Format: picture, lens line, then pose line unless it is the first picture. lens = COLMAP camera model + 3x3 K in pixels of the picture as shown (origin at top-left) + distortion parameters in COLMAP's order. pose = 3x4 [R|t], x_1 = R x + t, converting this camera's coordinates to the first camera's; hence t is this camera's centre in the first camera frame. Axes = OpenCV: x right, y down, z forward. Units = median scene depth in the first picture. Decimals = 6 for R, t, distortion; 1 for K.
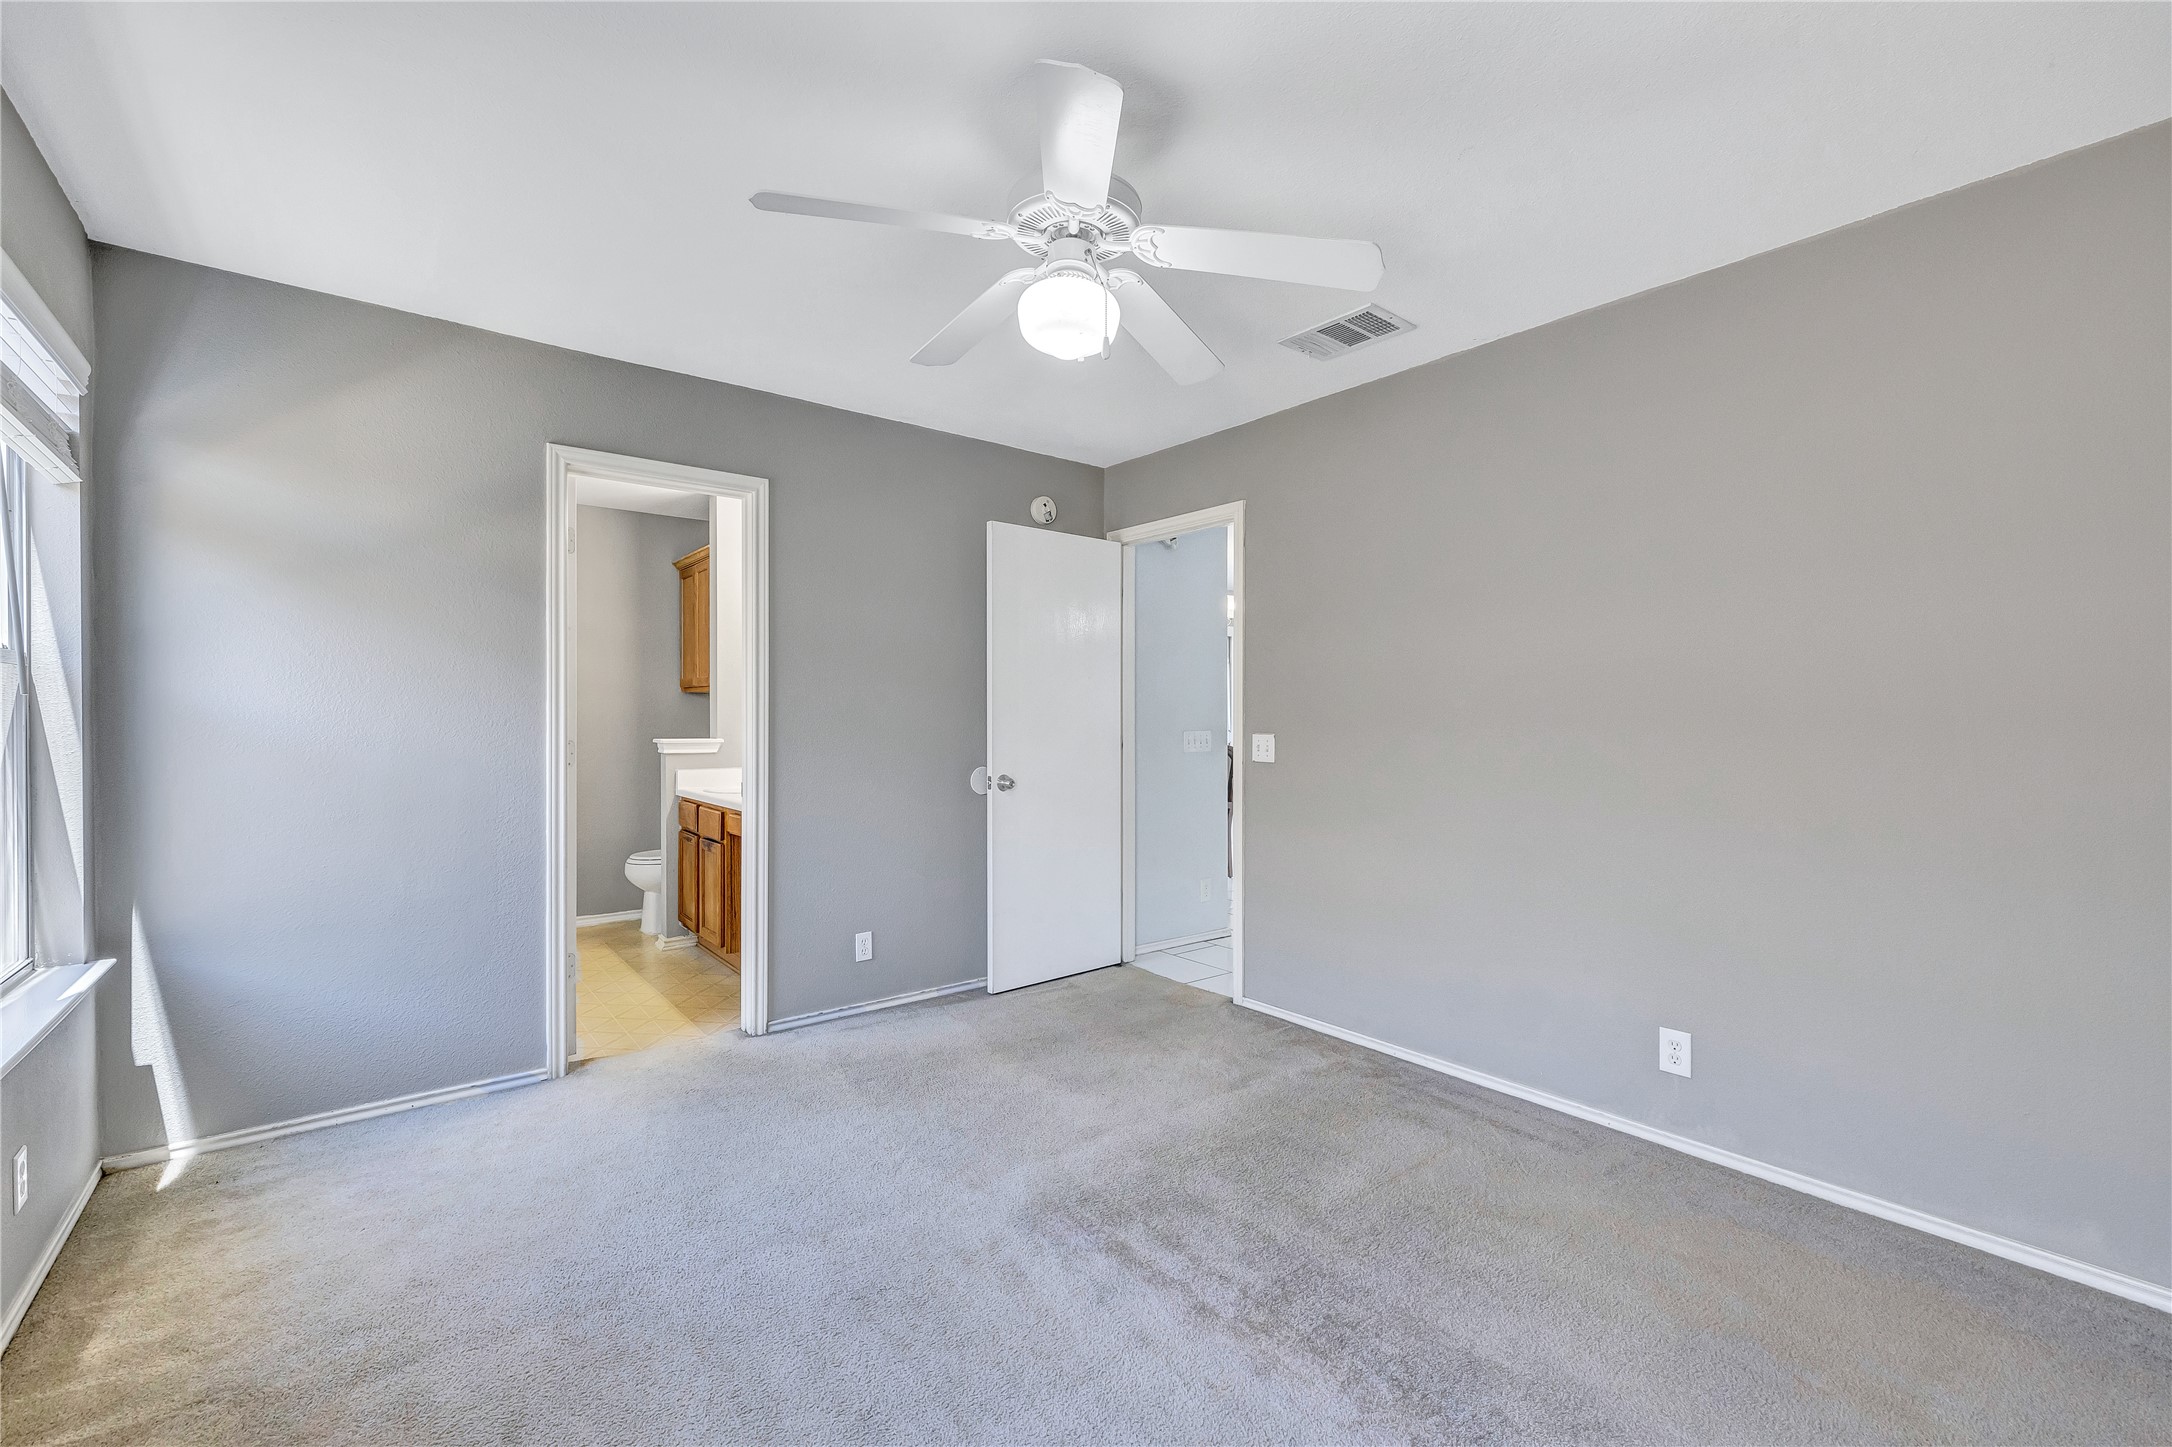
lens RADIAL K [[938.8, 0, 1099.2], [0, 938.8, 726.4], [0, 0, 1]] dist [-0.001291, -0.000018]
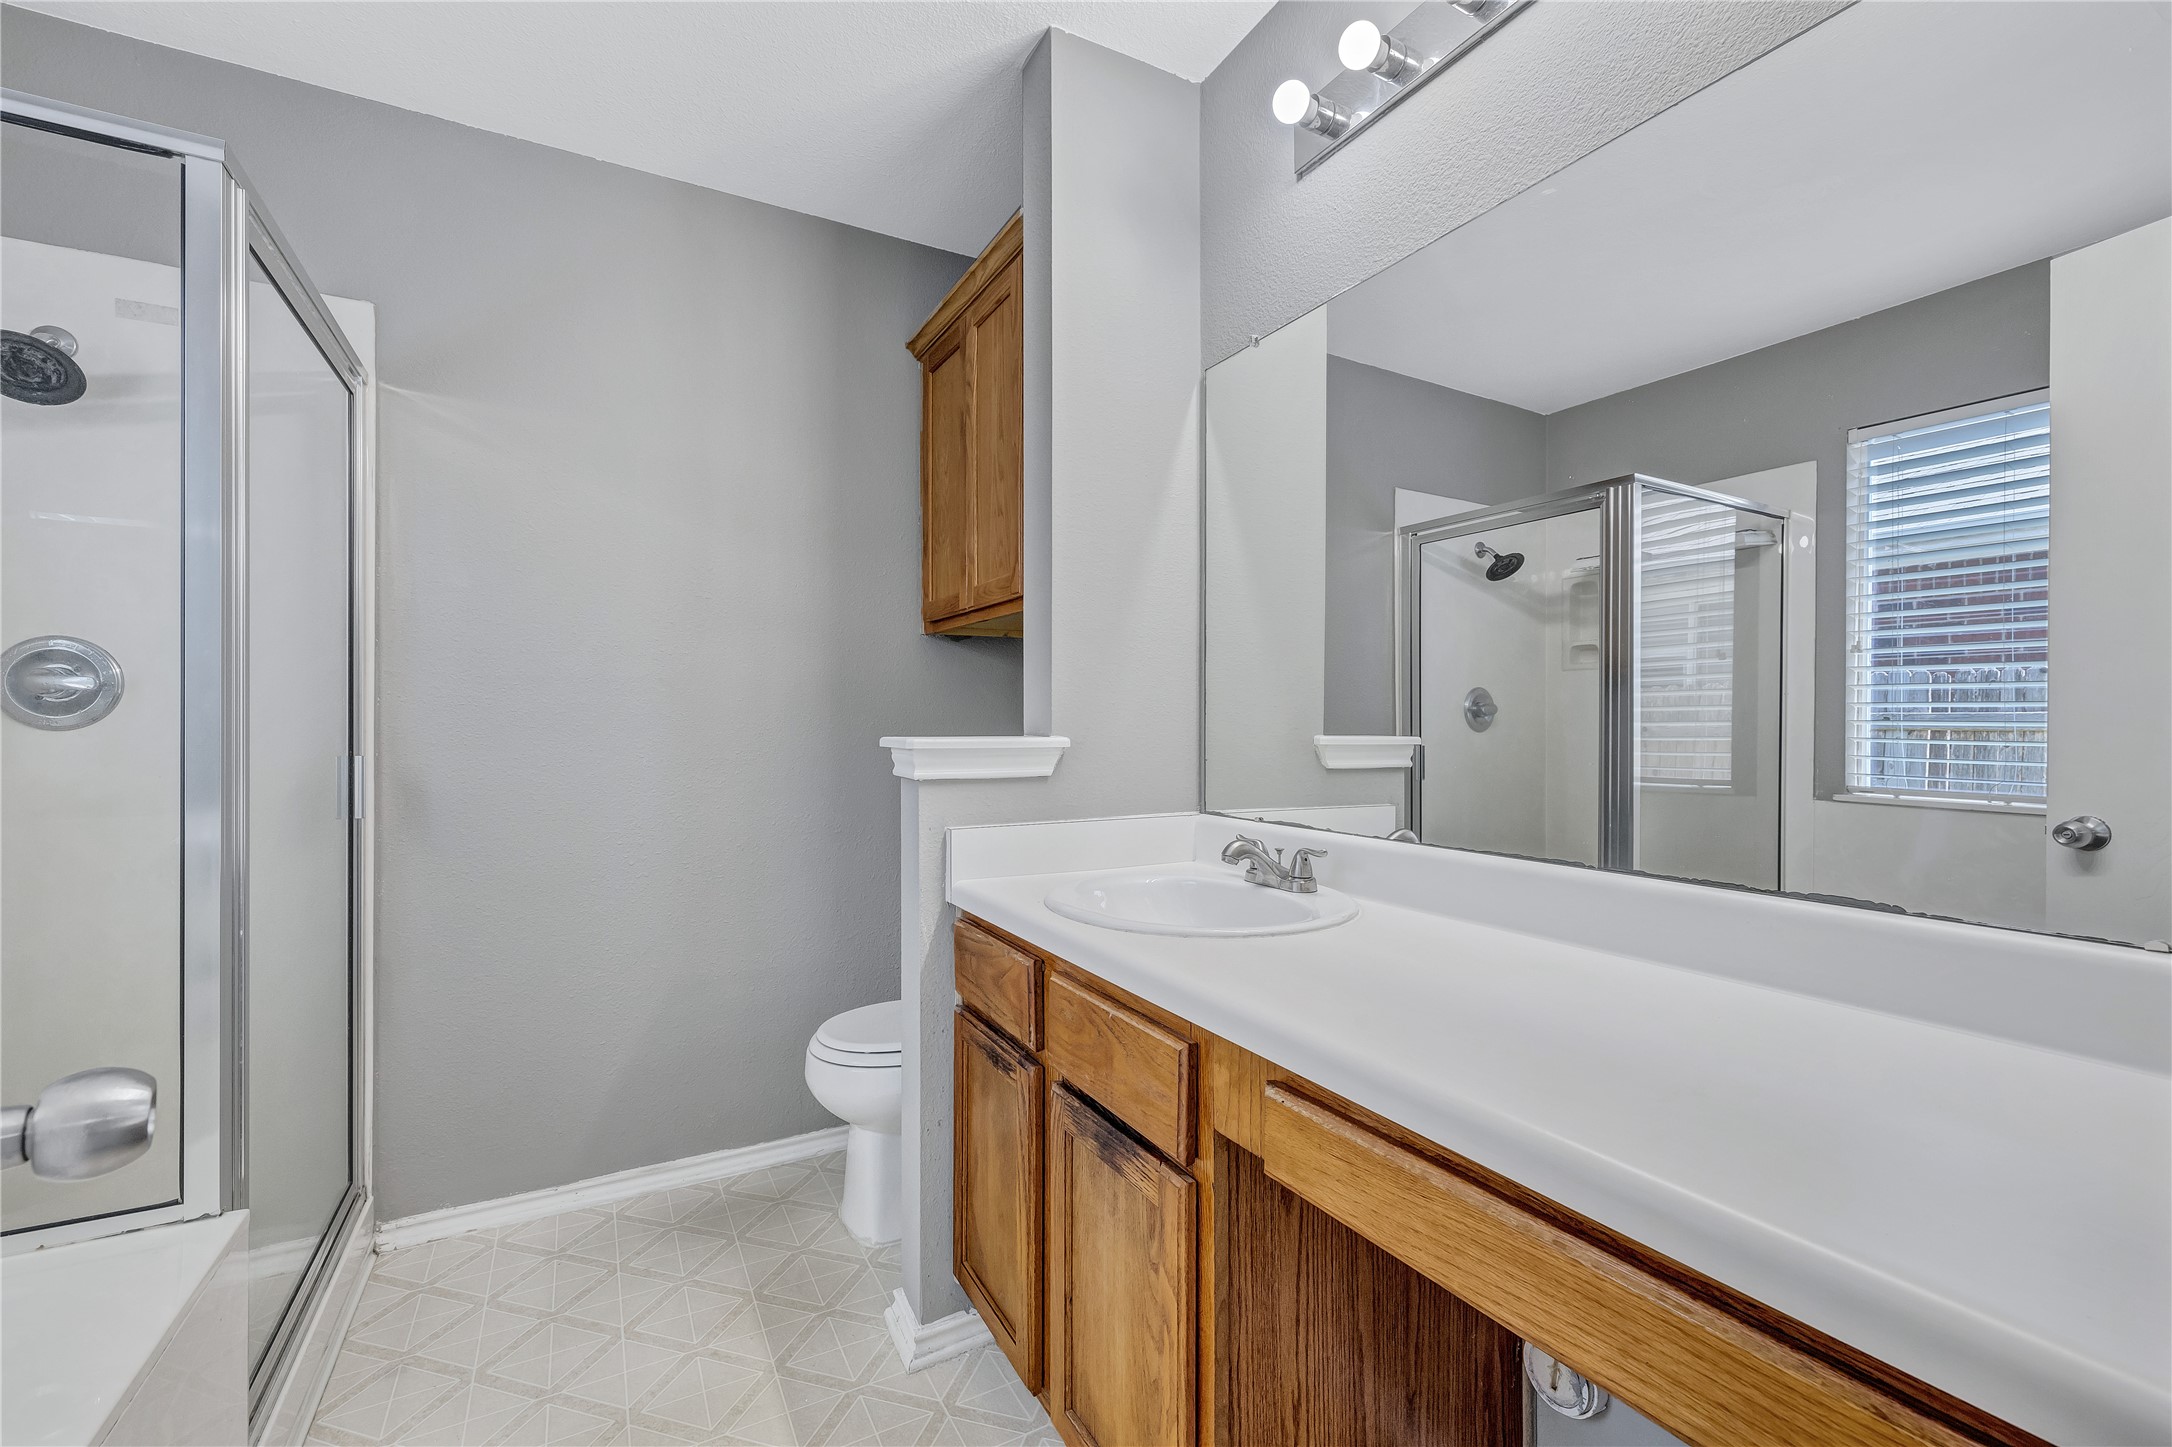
lens RADIAL K [[938.8, 0, 1099.2], [0, 938.8, 726.4], [0, 0, 1]] dist [-0.001291, -0.000018]
pose [[0.986279, 0.002761, -0.165066, -0.338656], [-0.003214, 0.999992, -0.002473, 0.010157], [0.165057, 0.002970, 0.986279, 0.670306]]
